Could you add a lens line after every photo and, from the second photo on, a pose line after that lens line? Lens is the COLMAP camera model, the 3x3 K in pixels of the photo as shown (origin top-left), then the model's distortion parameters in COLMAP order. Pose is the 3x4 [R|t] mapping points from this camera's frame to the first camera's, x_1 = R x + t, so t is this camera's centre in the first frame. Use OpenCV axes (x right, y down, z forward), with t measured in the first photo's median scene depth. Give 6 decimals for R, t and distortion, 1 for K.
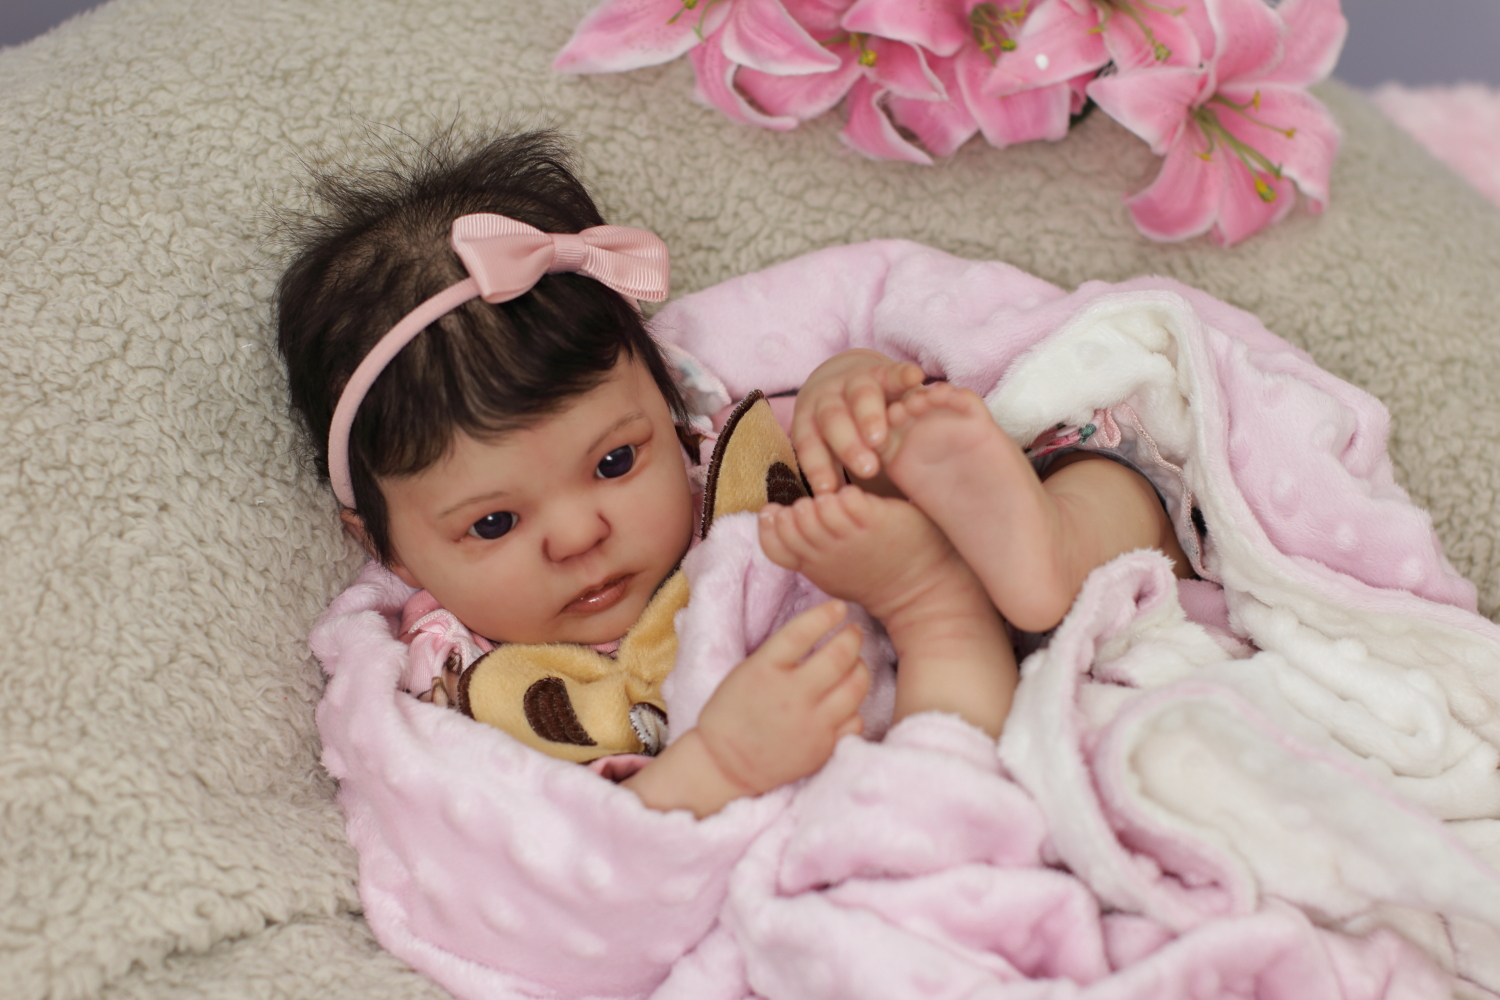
lens RADIAL K [[3429.2, 0, 753.7], [0, 3429.2, 507.8], [0, 0, 1]] dist [-0.165605, 0.000000]
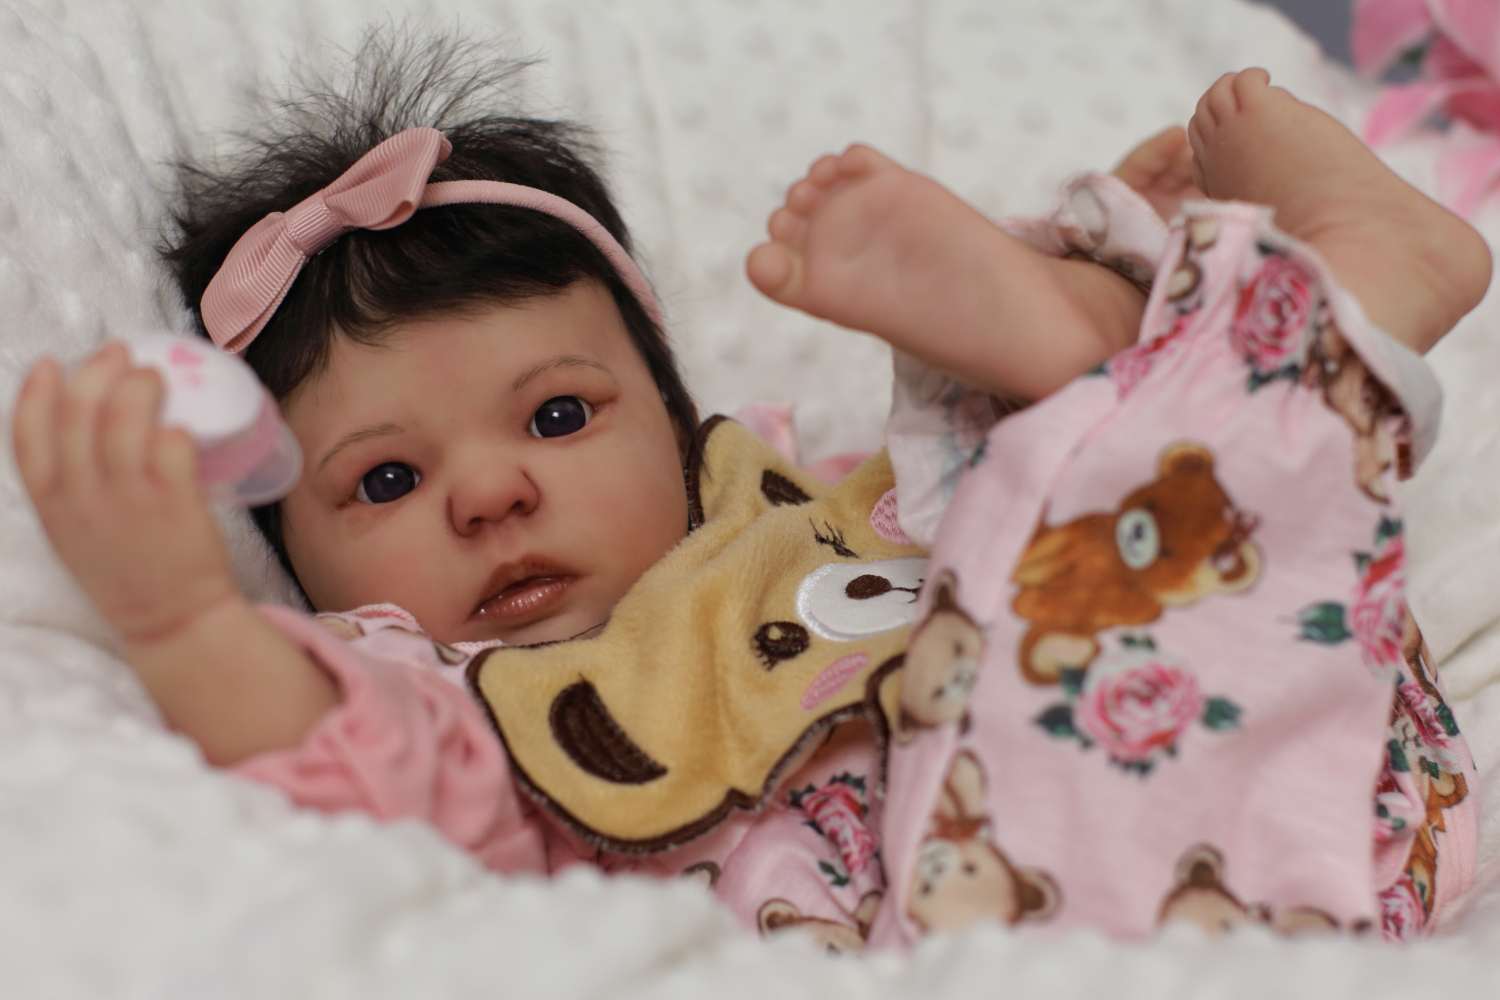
lens RADIAL K [[3429.2, 0, 758.4], [0, 3429.2, 460.5], [0, 0, 1]] dist [-0.165605, 0.000000]
pose [[0.972865, -0.003349, -0.231350, 0.176289], [-0.092342, 0.911190, -0.401505, 0.293172], [0.212148, 0.411974, 0.886155, 0.347489]]
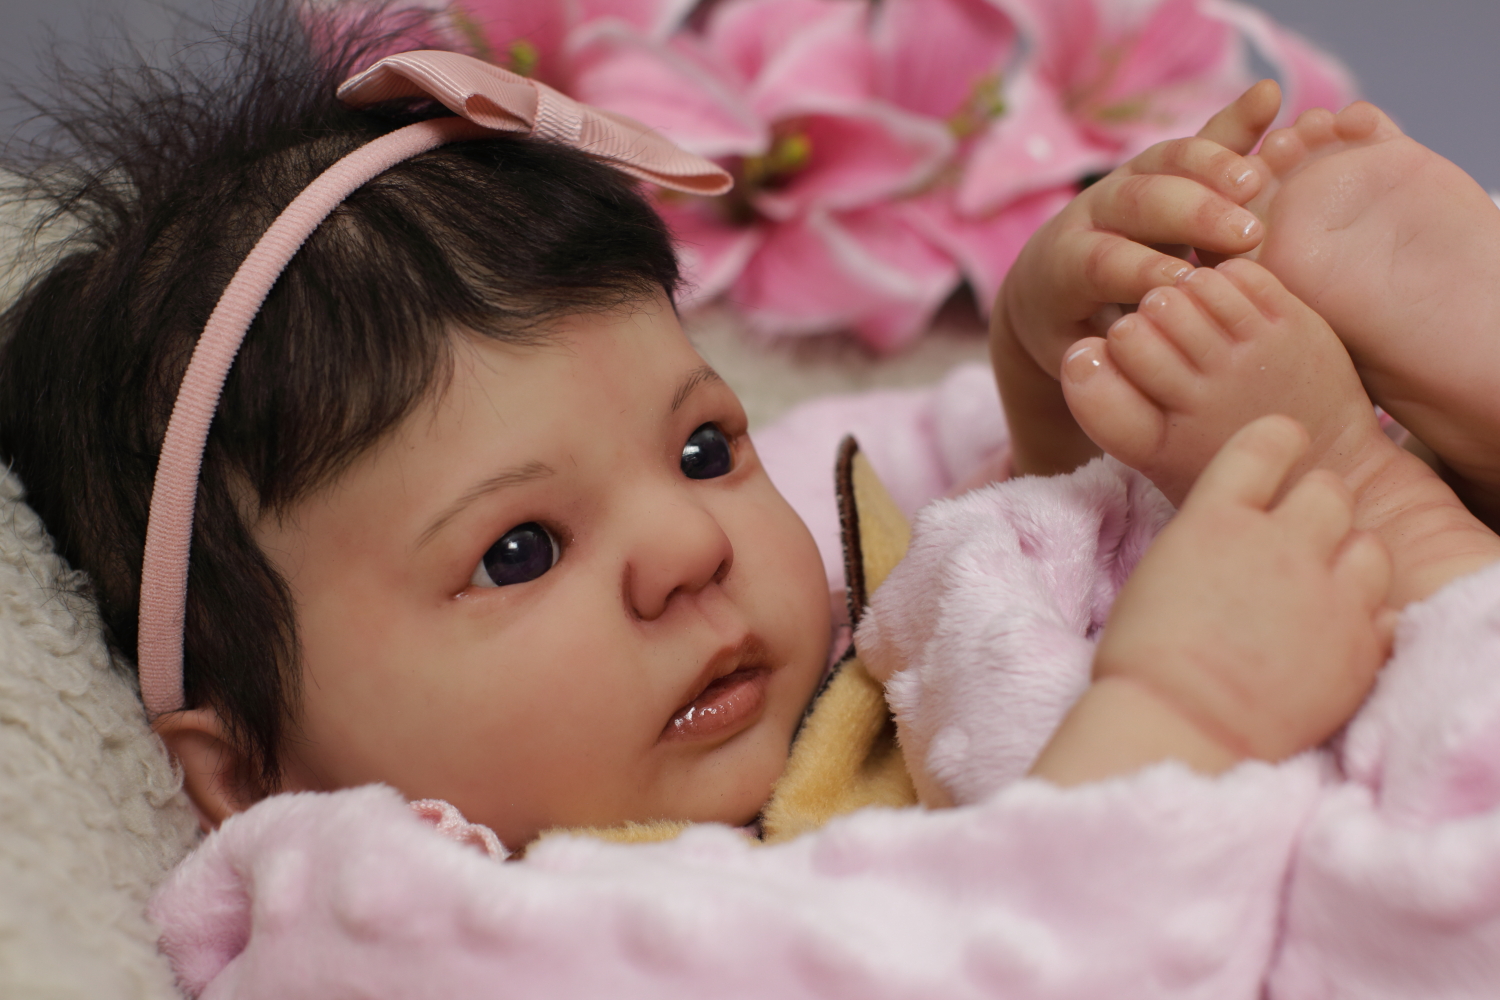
lens RADIAL K [[3429.2, 0, 749.9], [0, 3429.2, 500.3], [0, 0, 1]] dist [-0.165605, 0.000000]
pose [[0.939806, -0.085616, 0.330809, -0.212070], [0.242273, 0.849661, -0.468380, 0.245722], [-0.240975, 0.520333, 0.819259, 0.563801]]
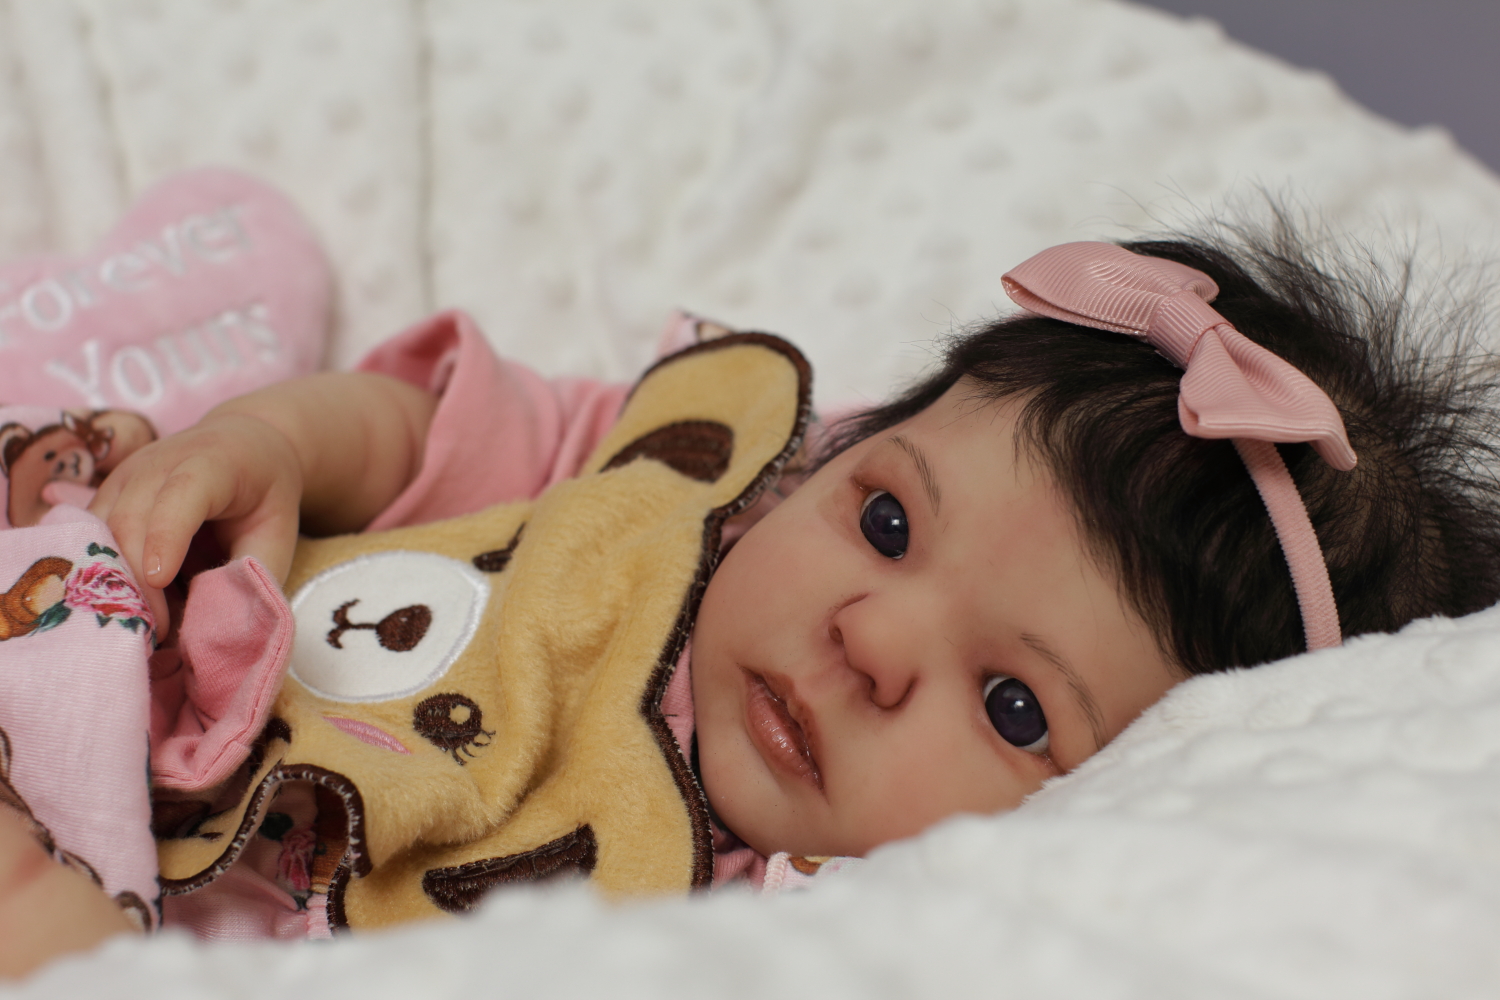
lens RADIAL K [[3429.2, 0, 739.8], [0, 3429.2, 497.3], [0, 0, 1]] dist [-0.165605, 0.000000]
pose [[0.055861, 0.832695, -0.550907, 0.239374], [-0.994133, 0.097574, 0.046680, 0.001869], [0.092624, 0.545067, 0.833260, 0.506809]]
